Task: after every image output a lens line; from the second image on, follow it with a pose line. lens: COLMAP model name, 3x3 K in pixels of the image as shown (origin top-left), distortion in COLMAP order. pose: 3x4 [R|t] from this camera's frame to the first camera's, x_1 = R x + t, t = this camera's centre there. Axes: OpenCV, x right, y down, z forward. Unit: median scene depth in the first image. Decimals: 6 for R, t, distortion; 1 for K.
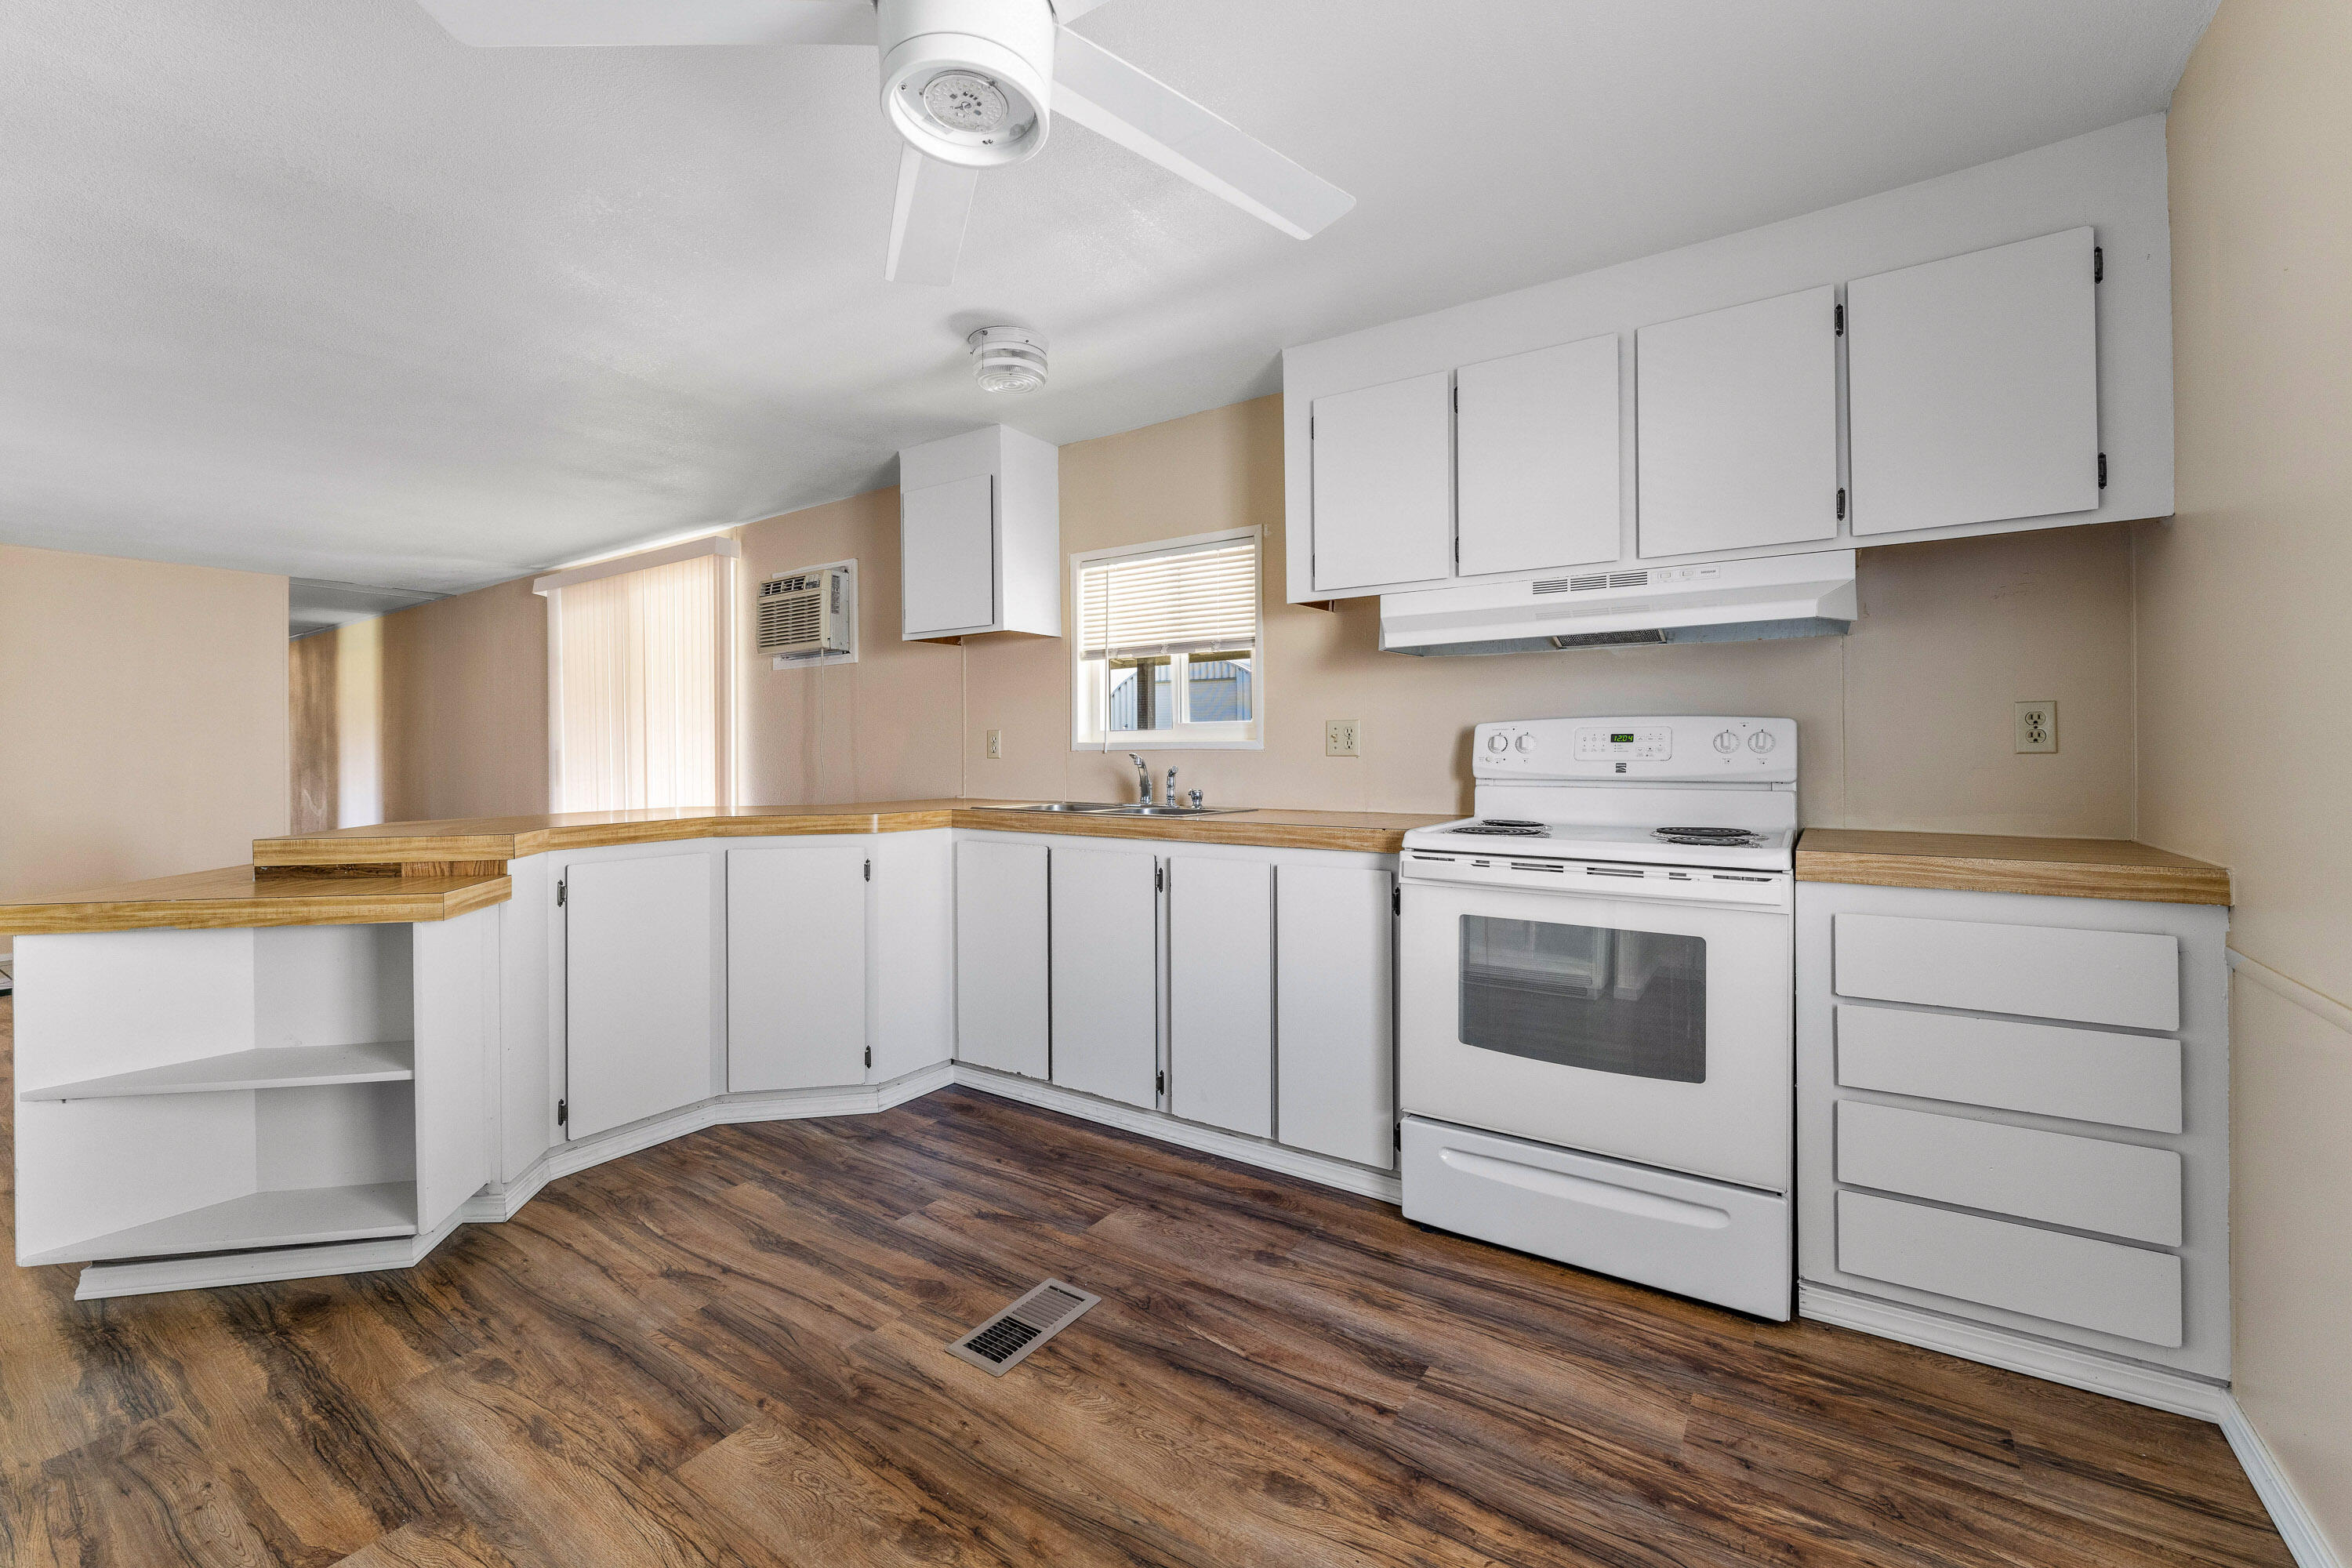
lens RADIAL K [[958.2, 0, 1177.0], [0, 958.2, 760.7], [0, 0, 1]] dist [-0.000526, 0.000327]
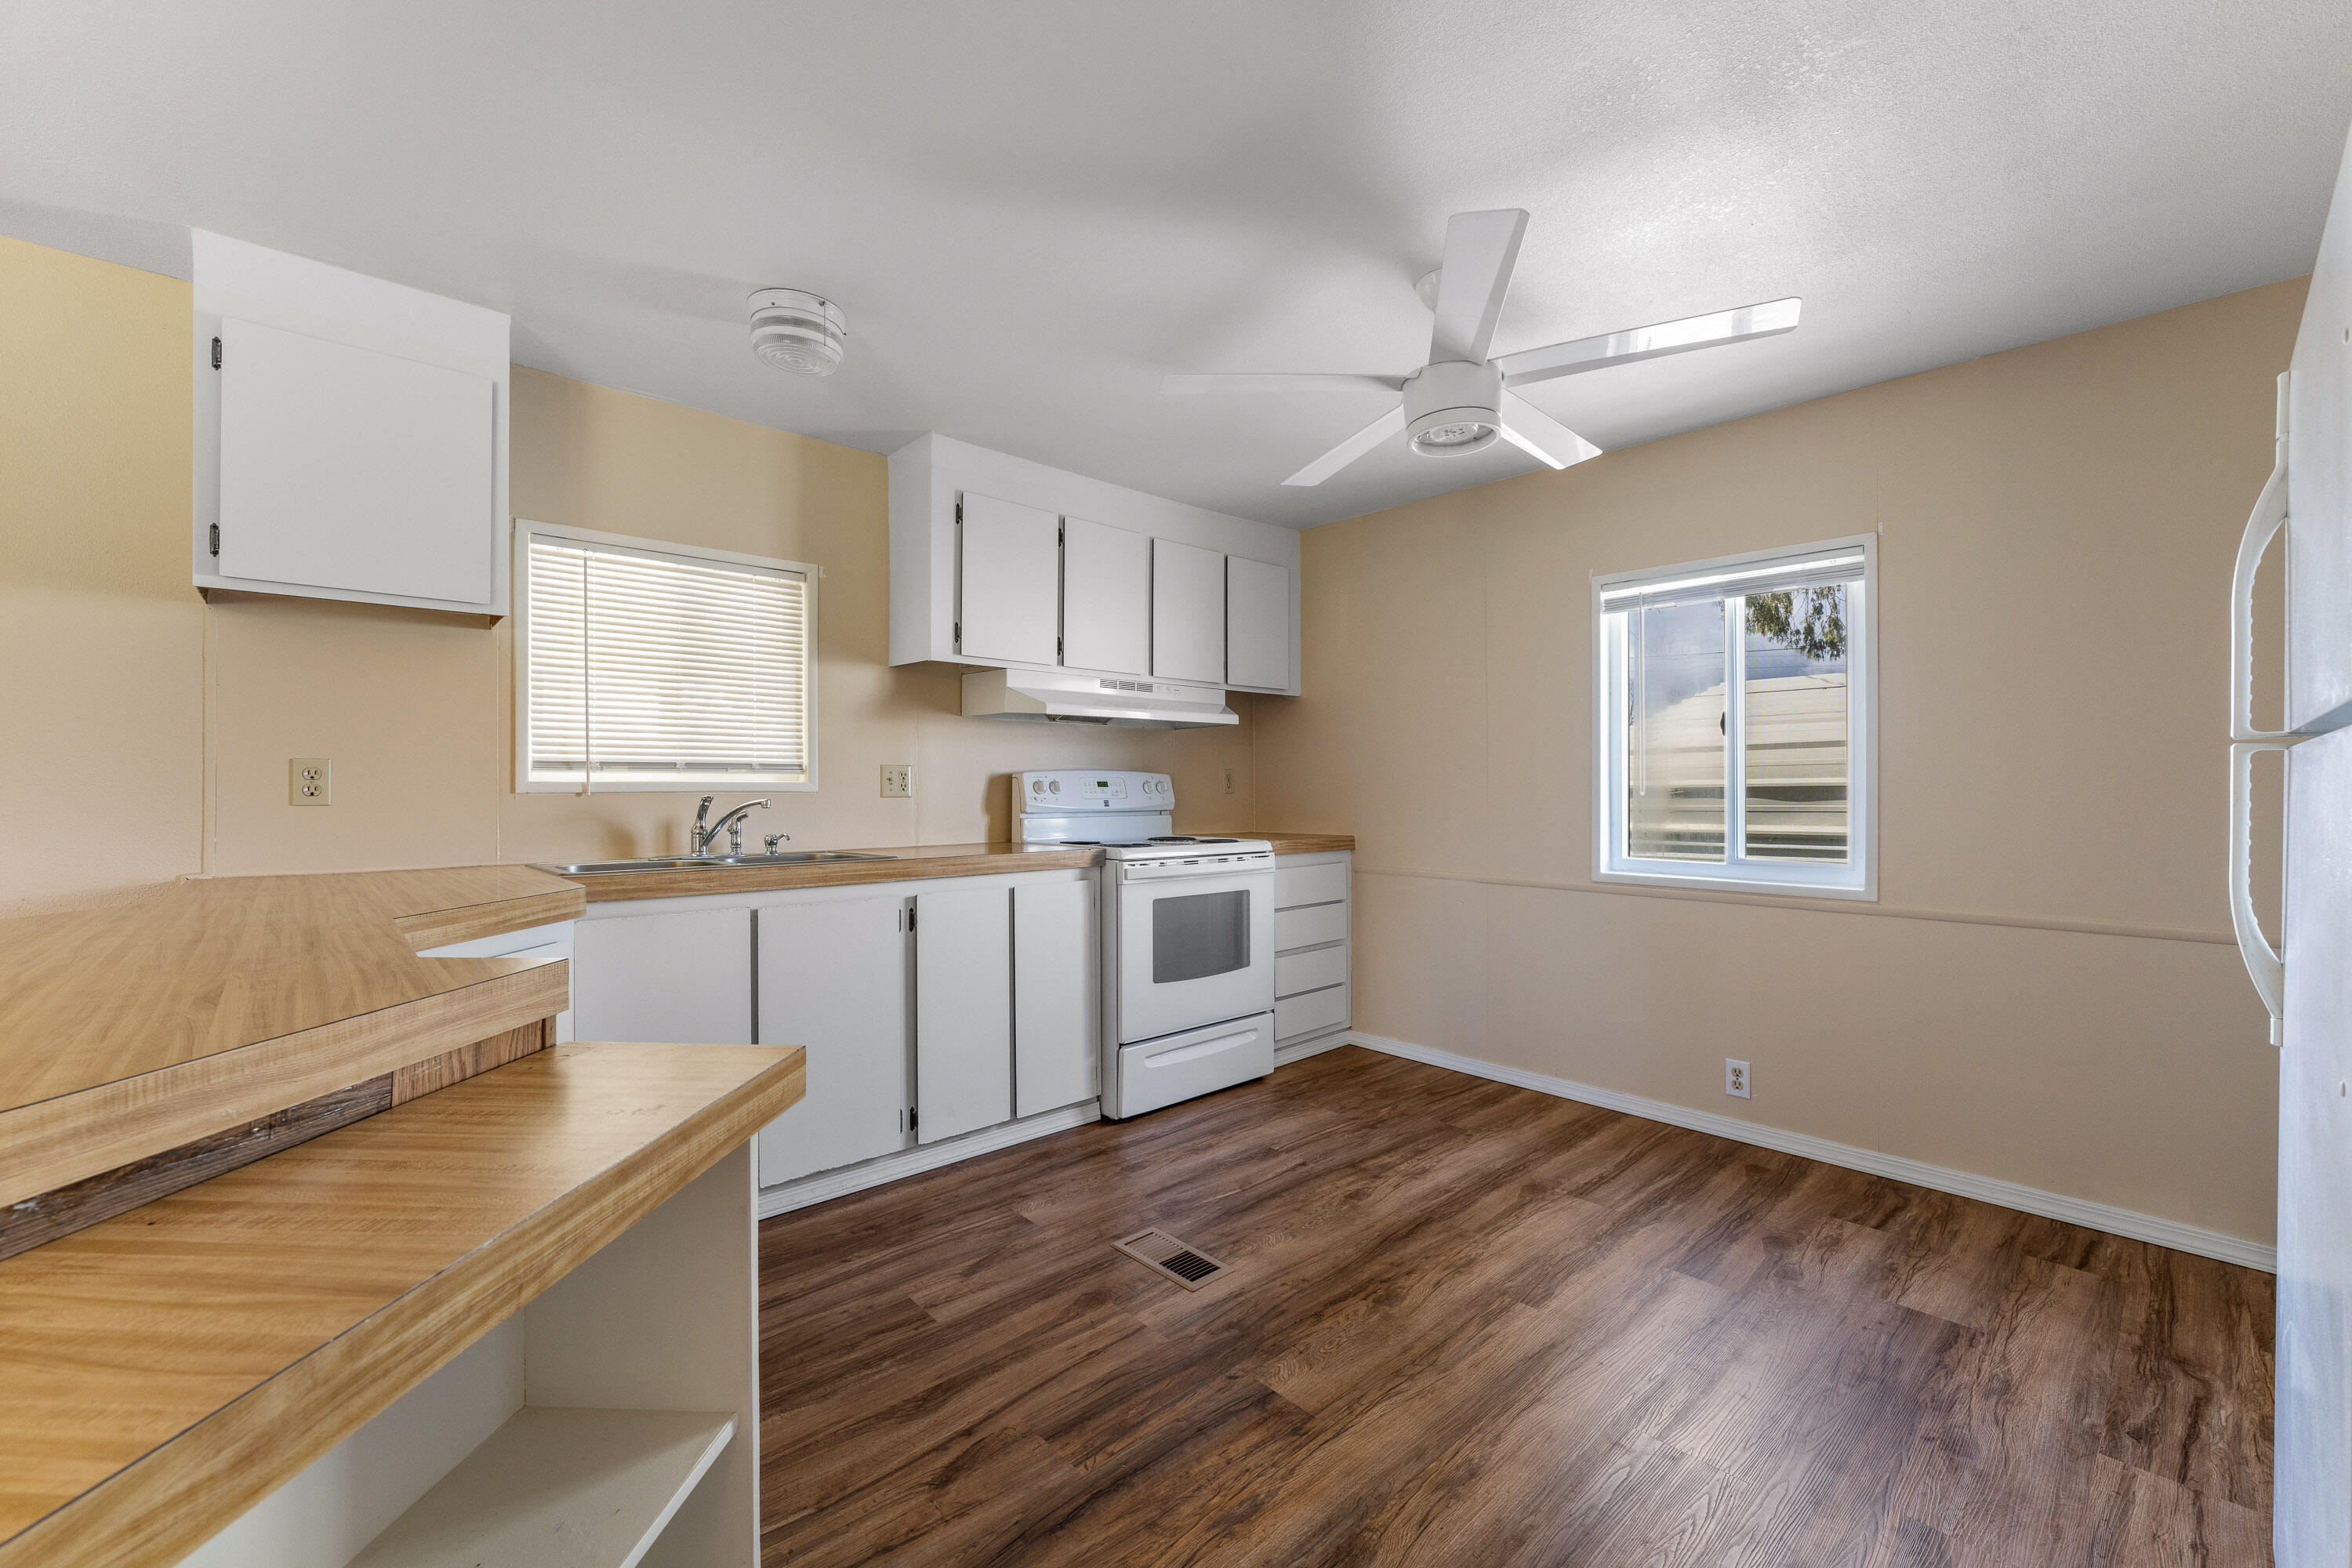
lens RADIAL K [[958.2, 0, 1161.5], [0, 958.2, 790.9], [0, 0, 1]] dist [-0.000526, 0.000327]
pose [[0.236471, 0.003483, 0.971632, -1.206476], [0.011802, 0.999910, -0.006457, -0.001697], [-0.971567, 0.012994, 0.236409, 0.636375]]
